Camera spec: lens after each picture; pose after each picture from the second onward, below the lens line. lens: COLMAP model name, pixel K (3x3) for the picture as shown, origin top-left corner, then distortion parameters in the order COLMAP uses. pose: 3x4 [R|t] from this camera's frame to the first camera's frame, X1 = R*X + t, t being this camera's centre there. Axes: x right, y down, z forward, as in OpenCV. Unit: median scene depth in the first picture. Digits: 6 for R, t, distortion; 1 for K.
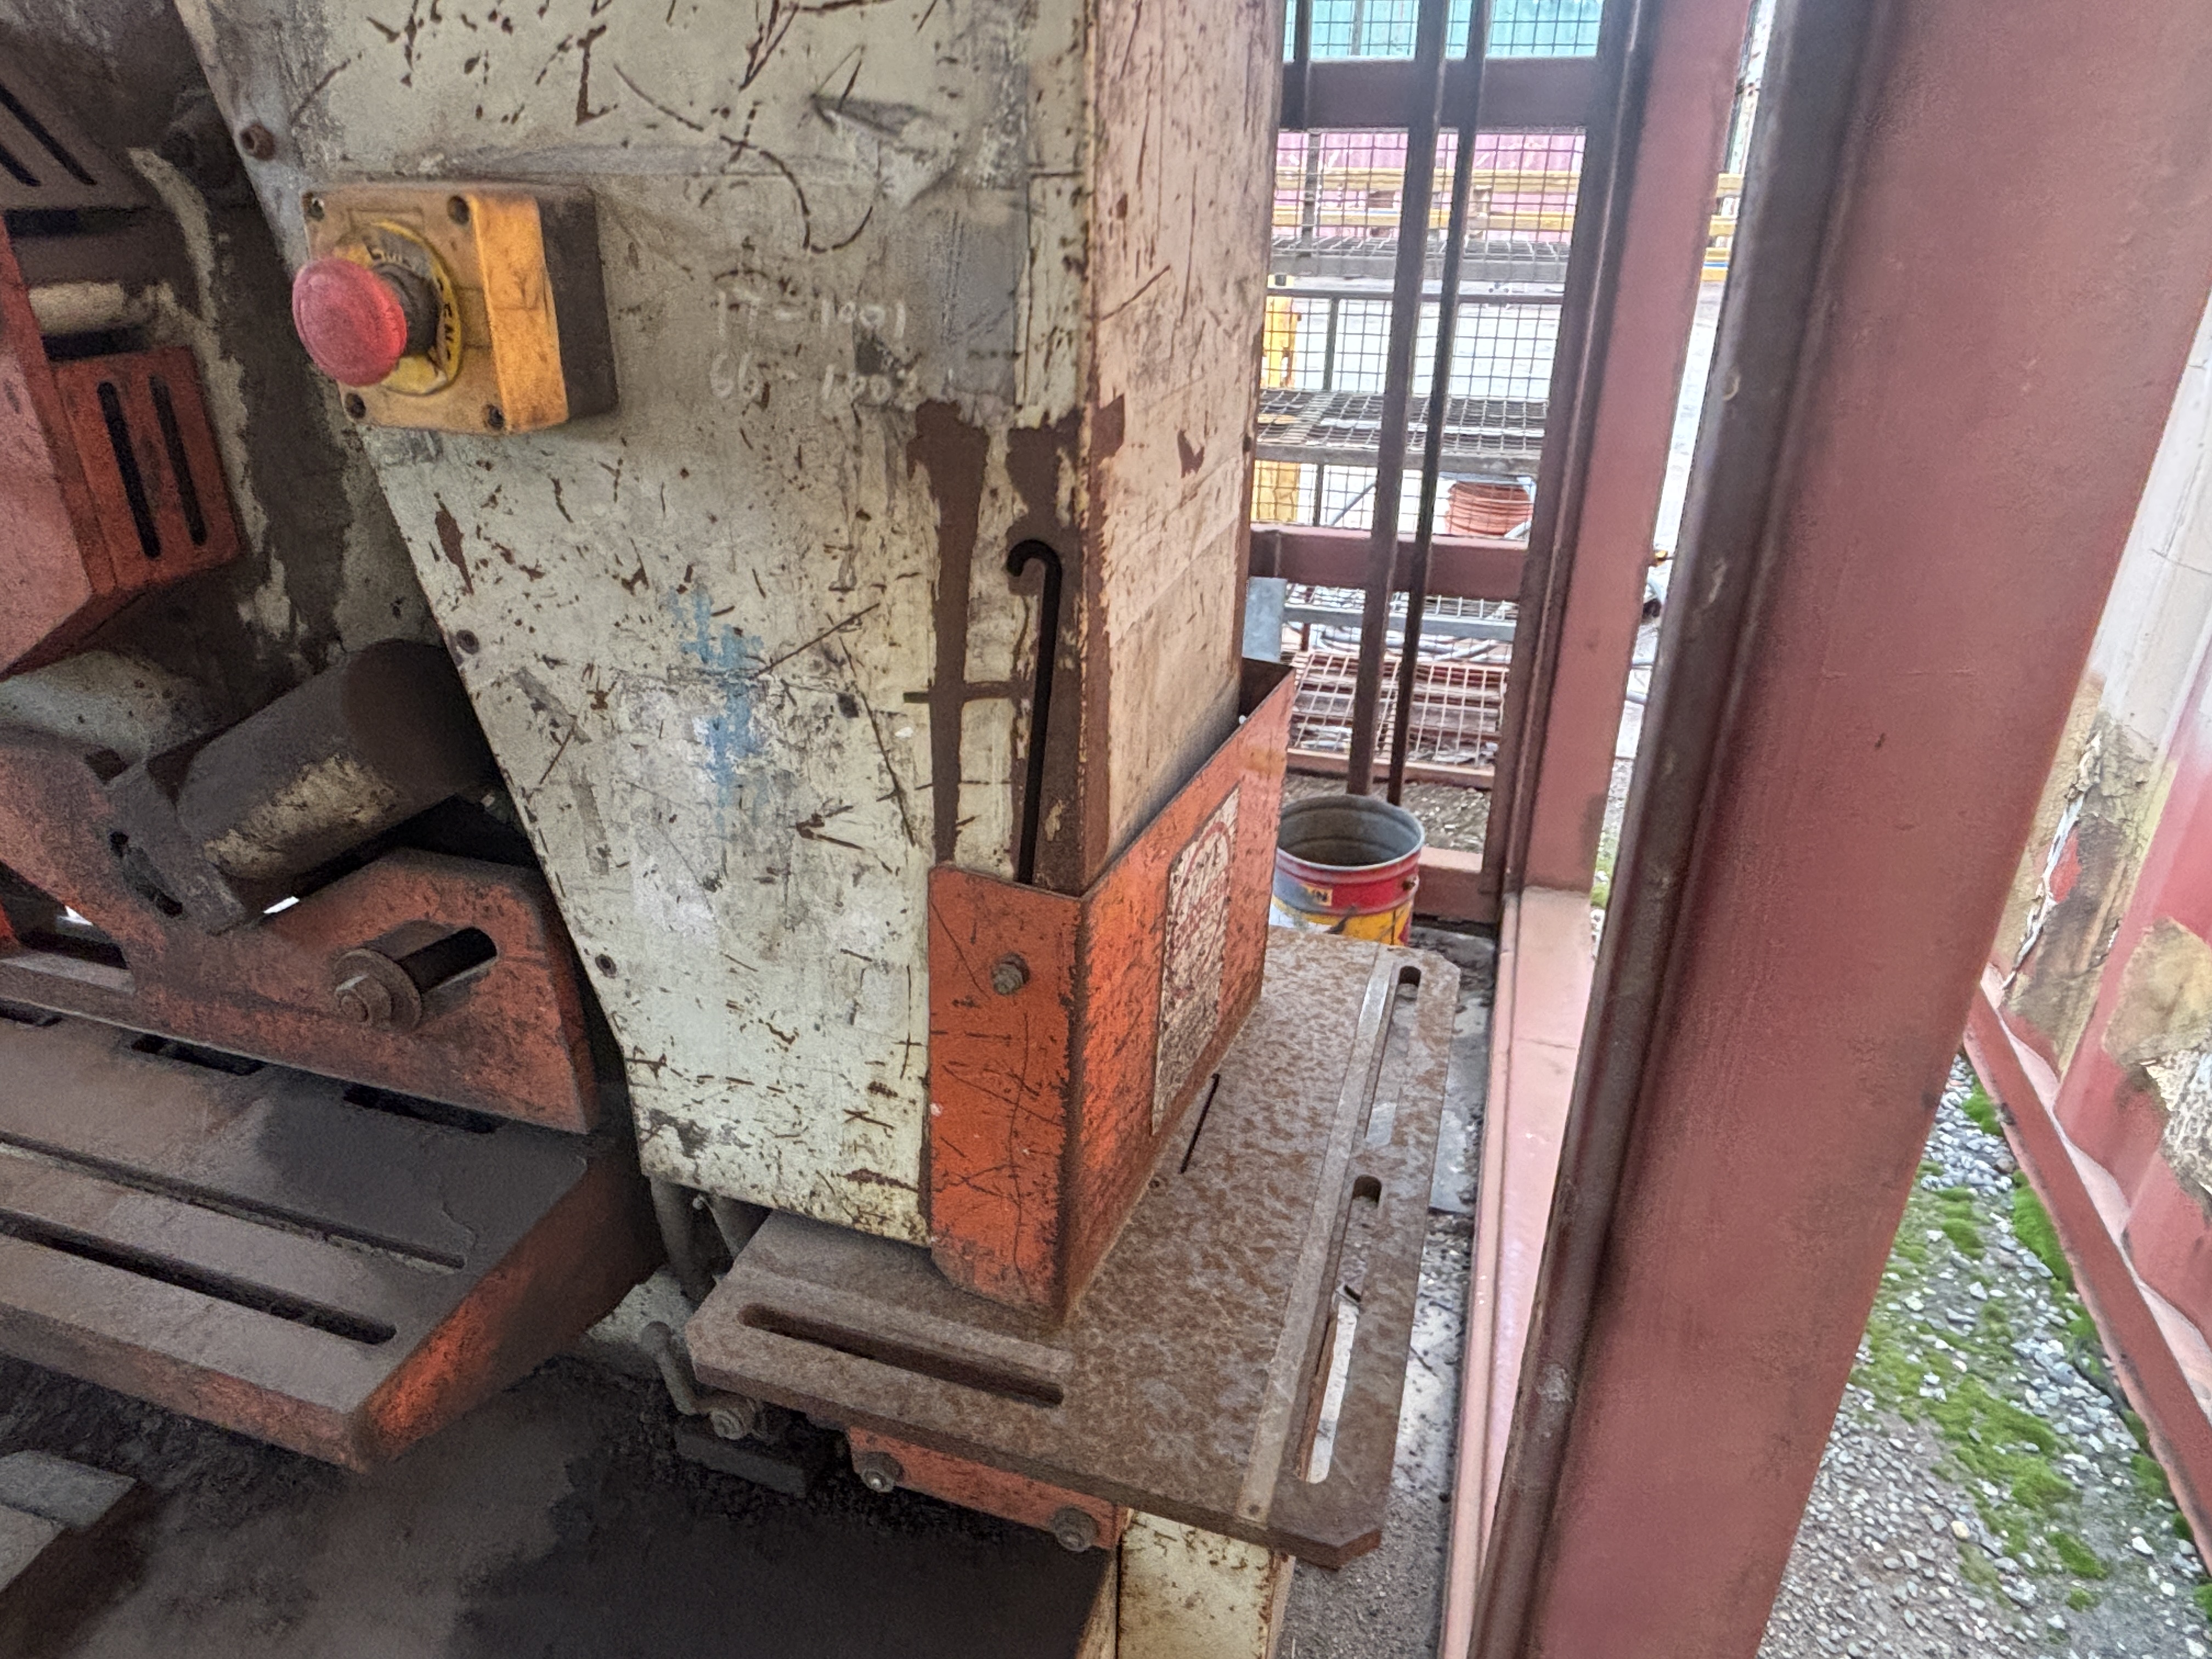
lens RADIAL K [[1353.2, 0, 1106.0], [0, 1353.2, 829.5], [0, 0, 1]] dist [-0.003675, -0.003713]
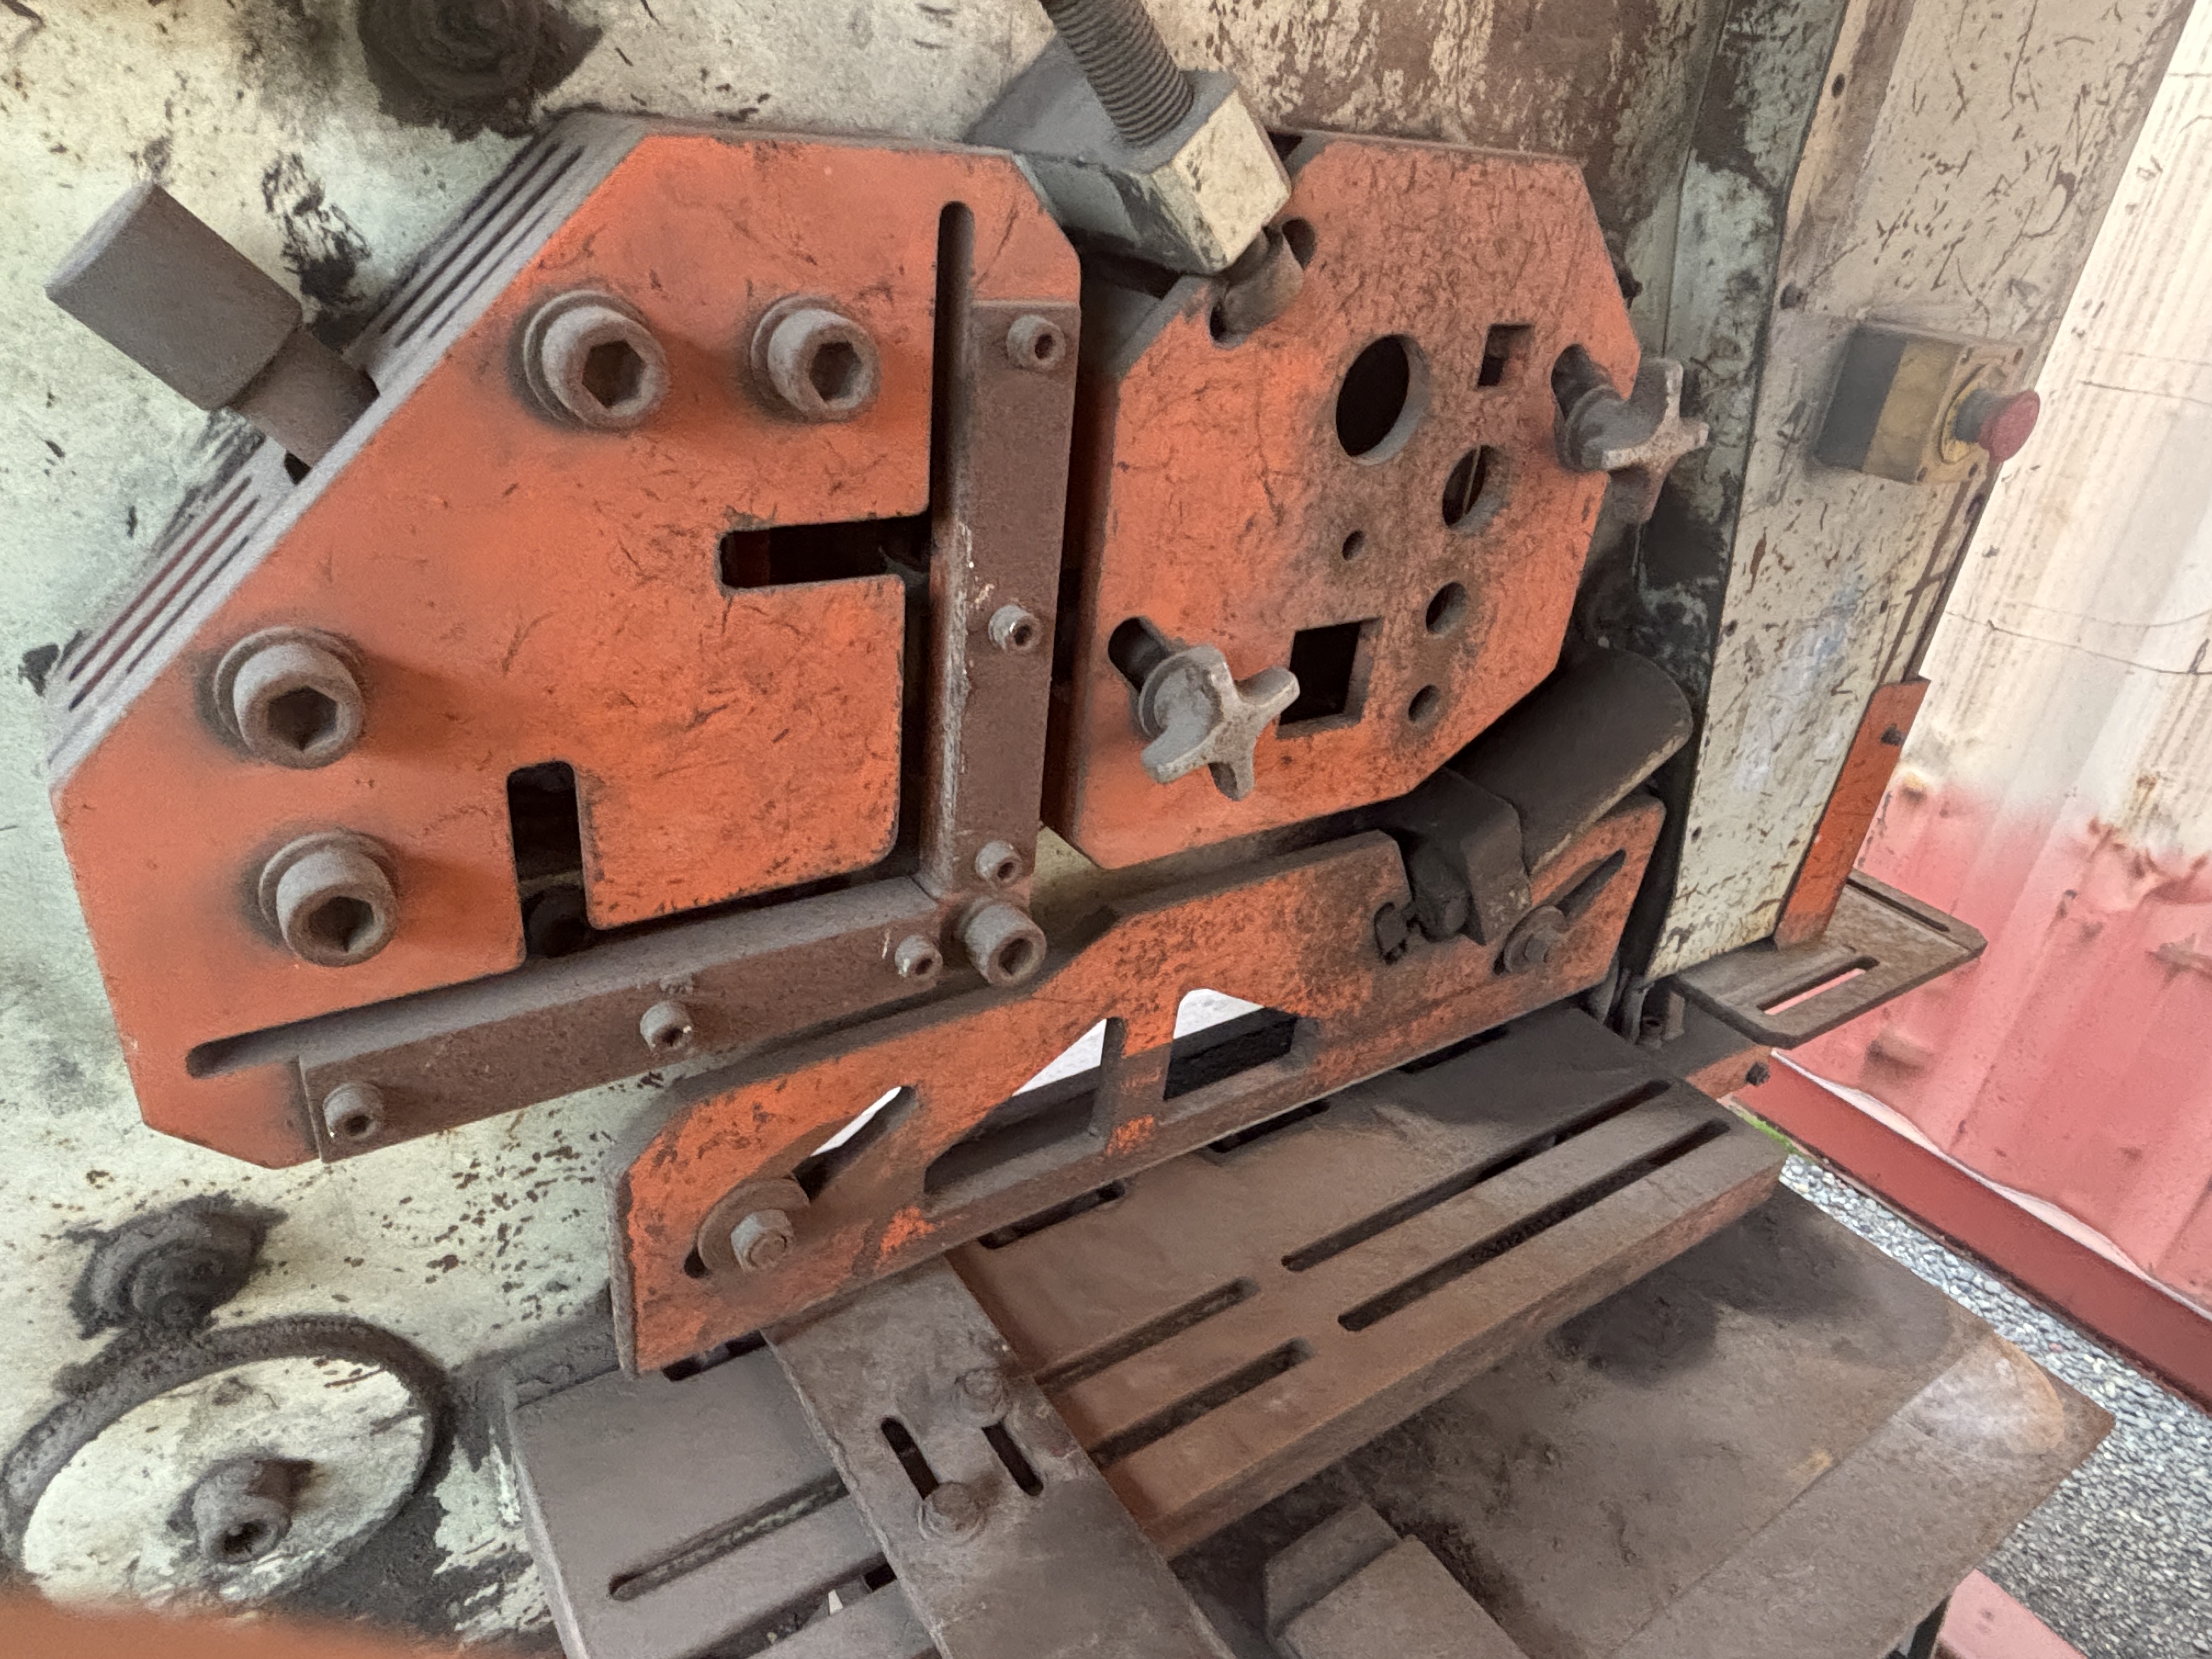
lens RADIAL K [[1353.2, 0, 1106.0], [0, 1353.2, 829.5], [0, 0, 1]] dist [-0.003675, -0.003713]
pose [[0.618744, -0.329200, 0.713290, -2.053486], [0.261674, 0.942480, 0.207987, -0.425453], [-0.740731, 0.057958, 0.669297, 0.565072]]
